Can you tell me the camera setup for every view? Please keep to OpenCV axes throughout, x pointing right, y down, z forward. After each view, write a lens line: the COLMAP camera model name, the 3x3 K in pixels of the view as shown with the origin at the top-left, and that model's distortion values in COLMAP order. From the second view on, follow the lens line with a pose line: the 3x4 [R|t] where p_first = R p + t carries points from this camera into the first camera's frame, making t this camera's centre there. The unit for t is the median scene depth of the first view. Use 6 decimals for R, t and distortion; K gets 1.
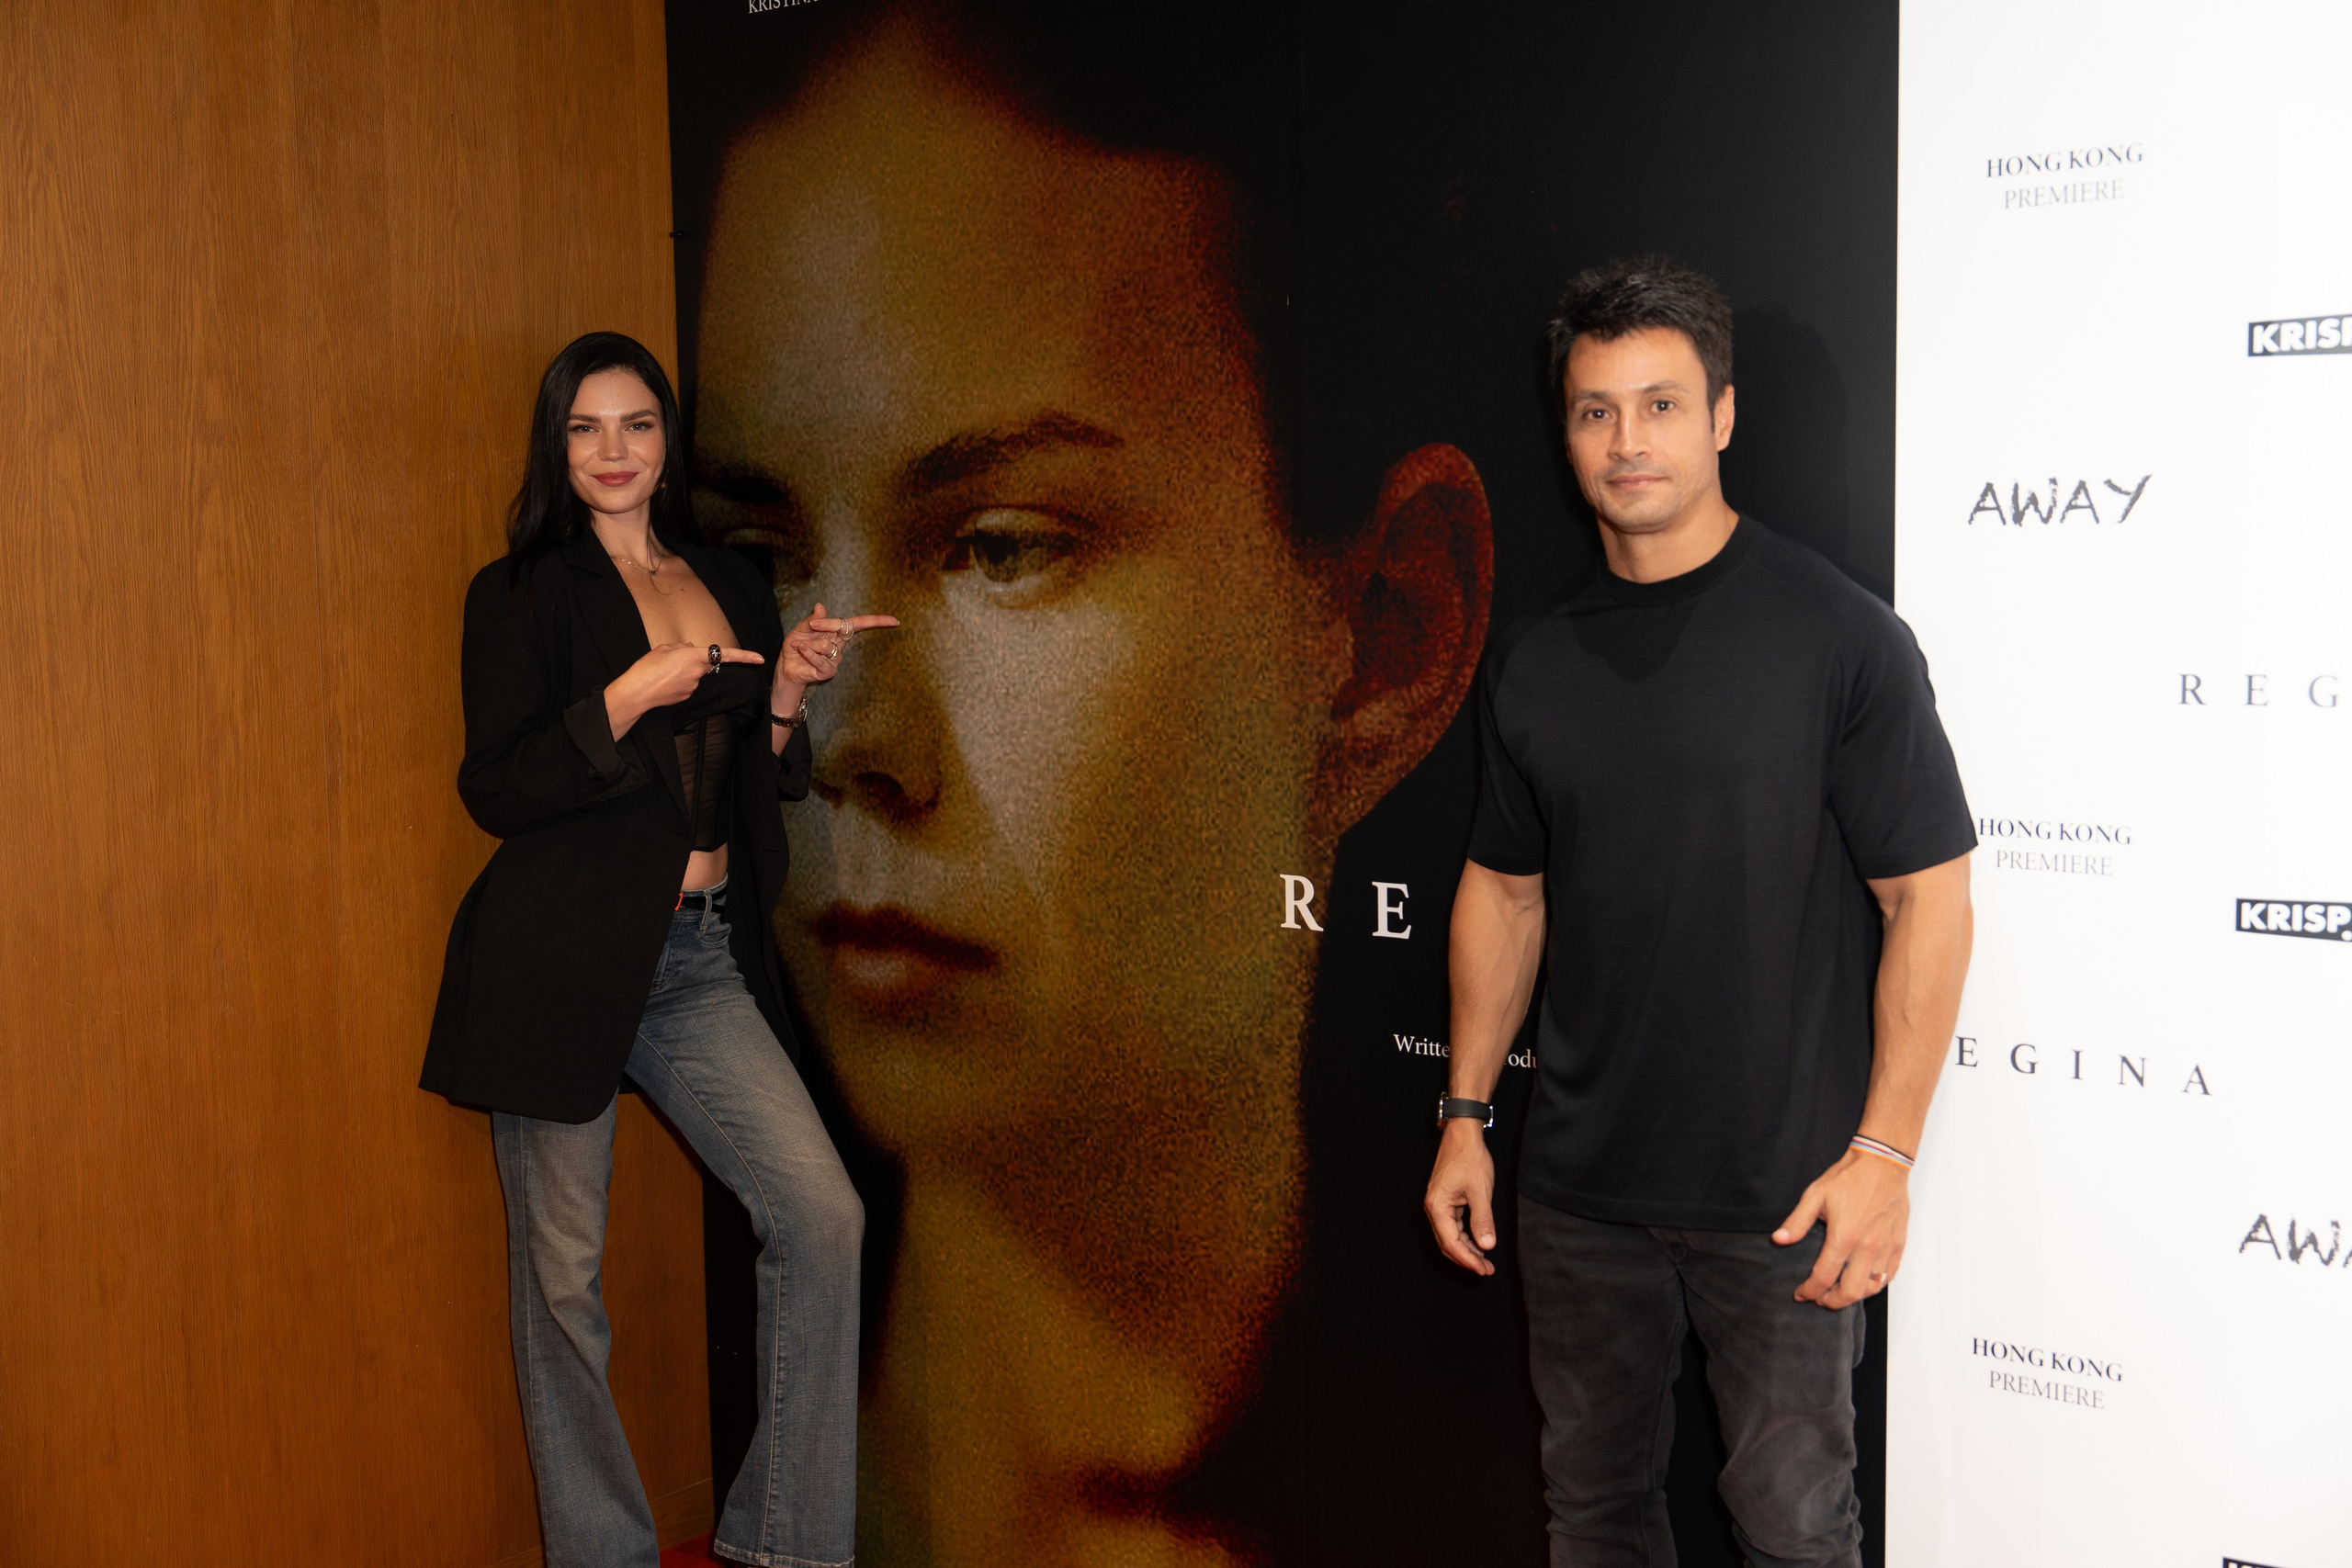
lens RADIAL K [[2580.8, 0, 1176.0], [0, 2580.8, 784.0], [0, 0, 1]] dist [0.005596, 0.017165]
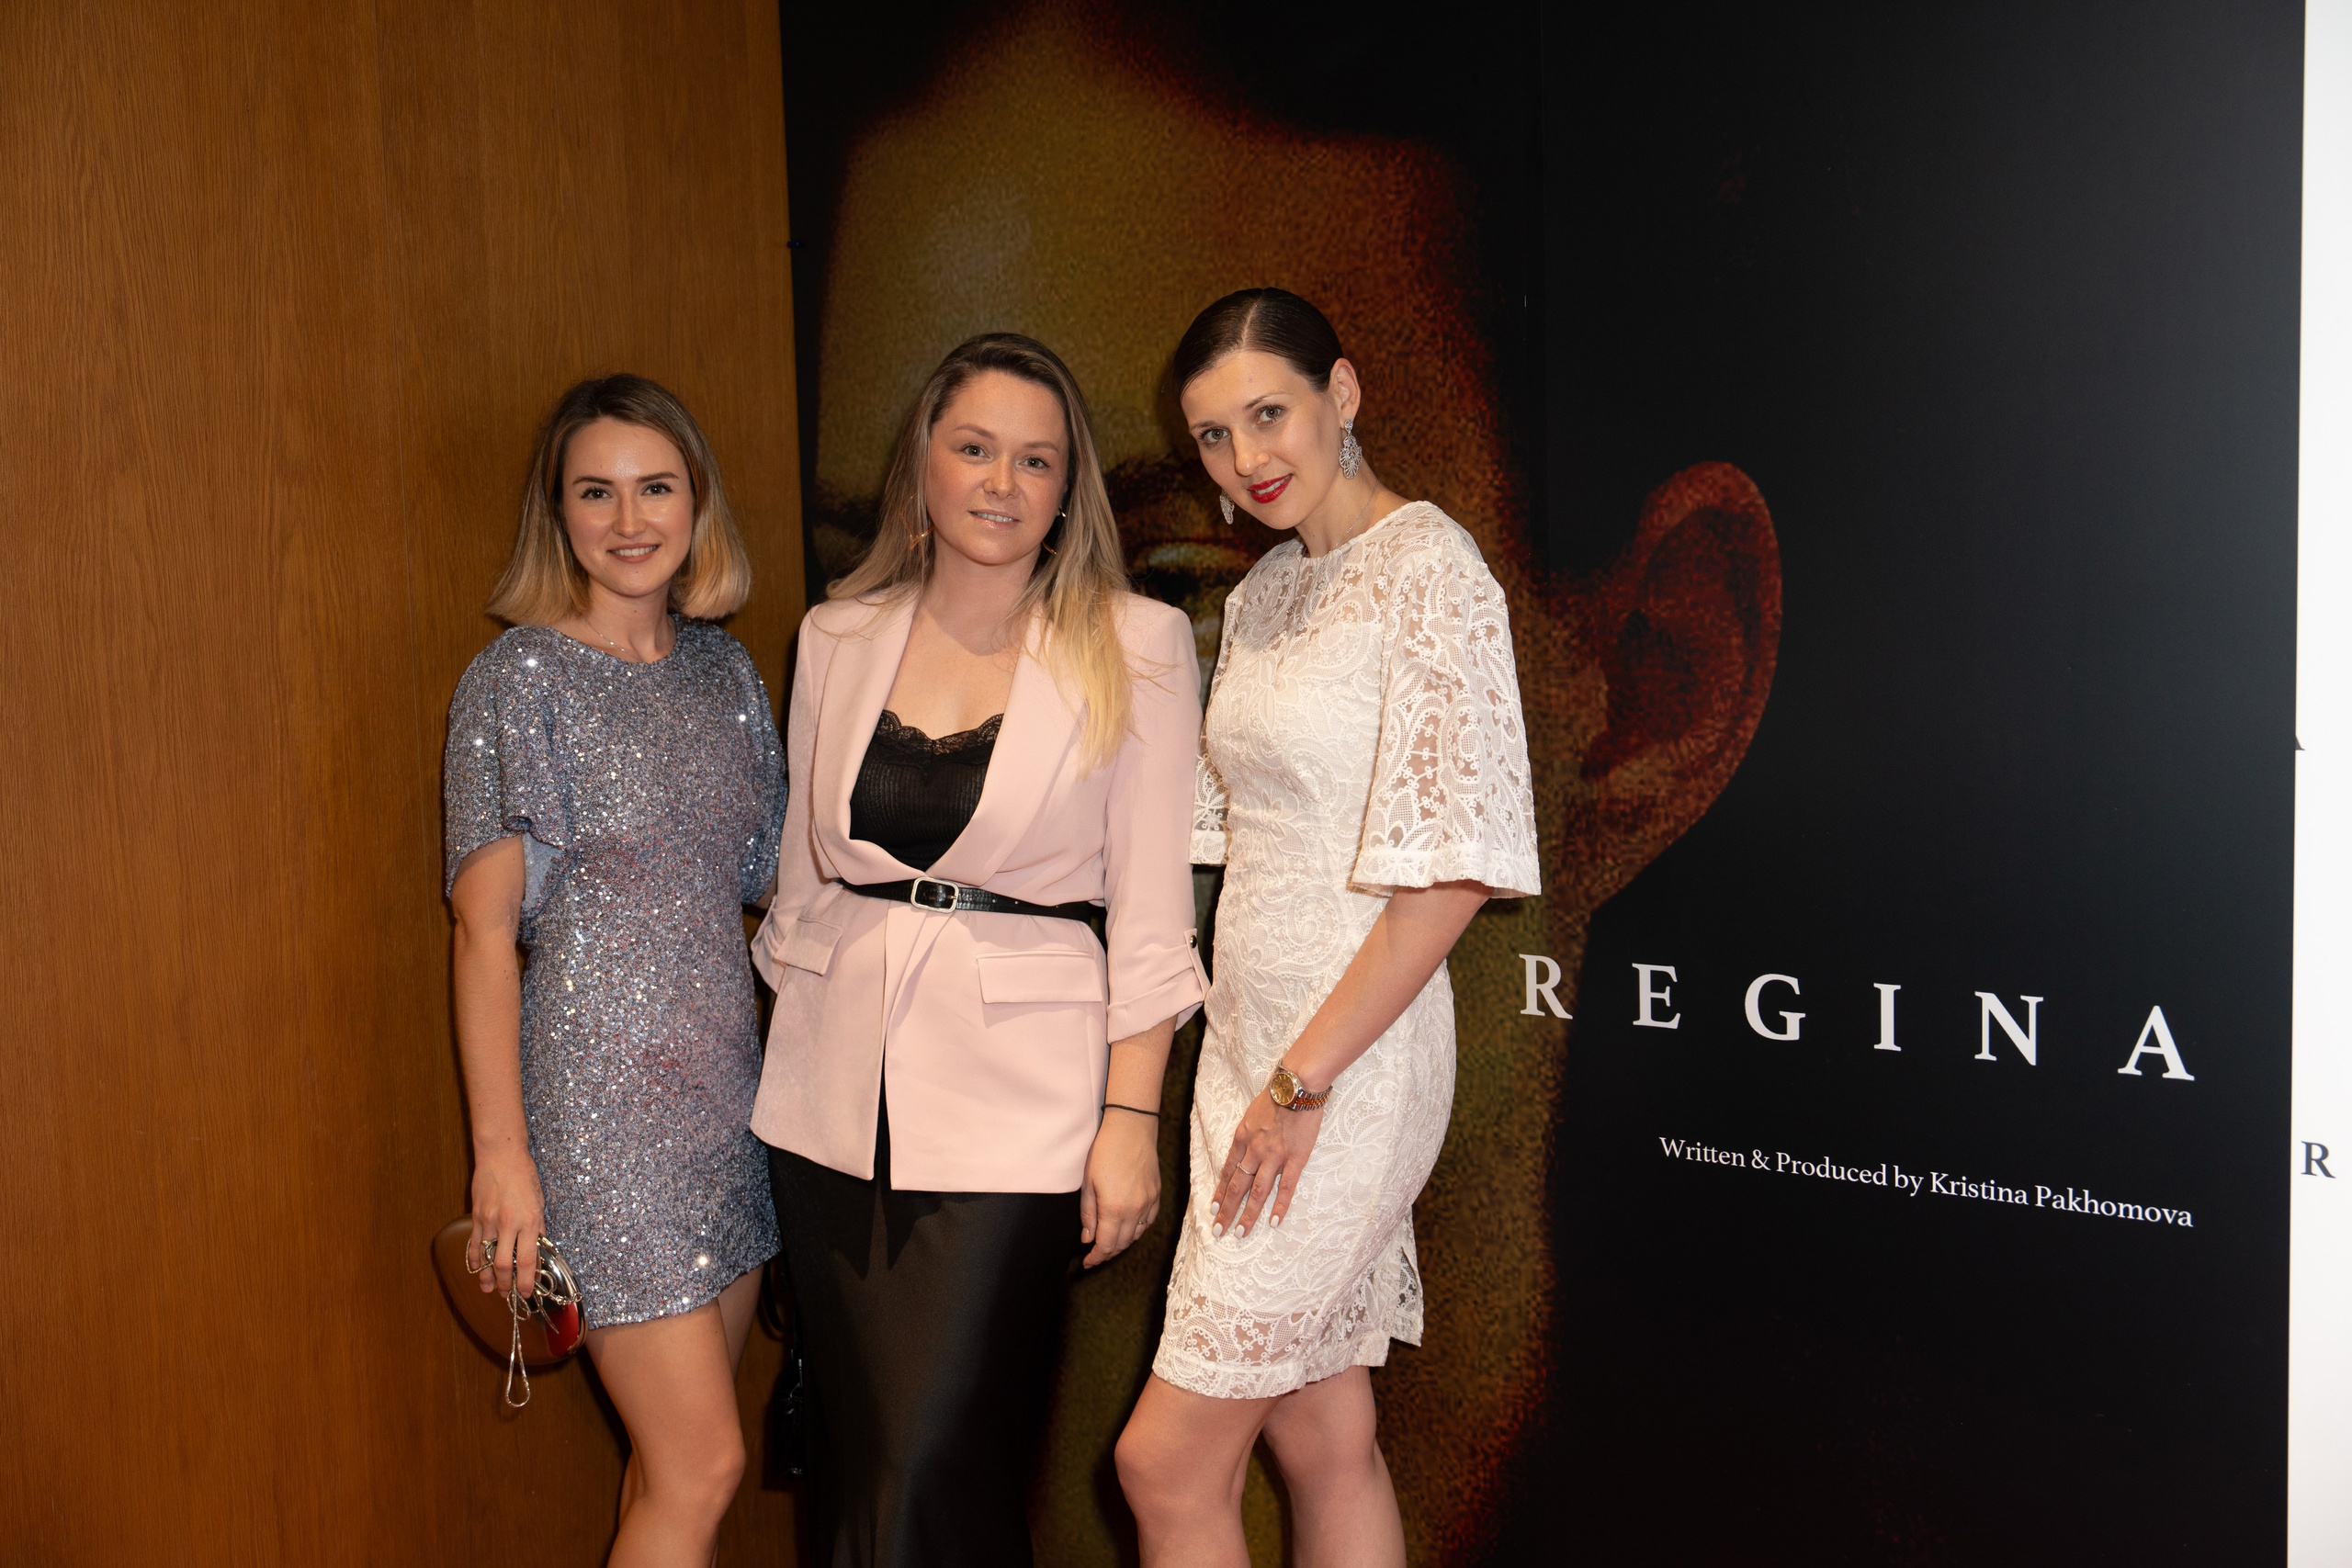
lens RADIAL K [[2450.6, 0, 1176.0], [0, 2450.6, 784.0], [0, 0, 1]] dist [0.007632, 0.020501]
pose [[0.999803, -0.016704, 0.010676, -0.083638], [0.016725, 0.999858, -0.001877, -0.023170], [-0.010643, 0.002055, 0.999941, 0.163480]]
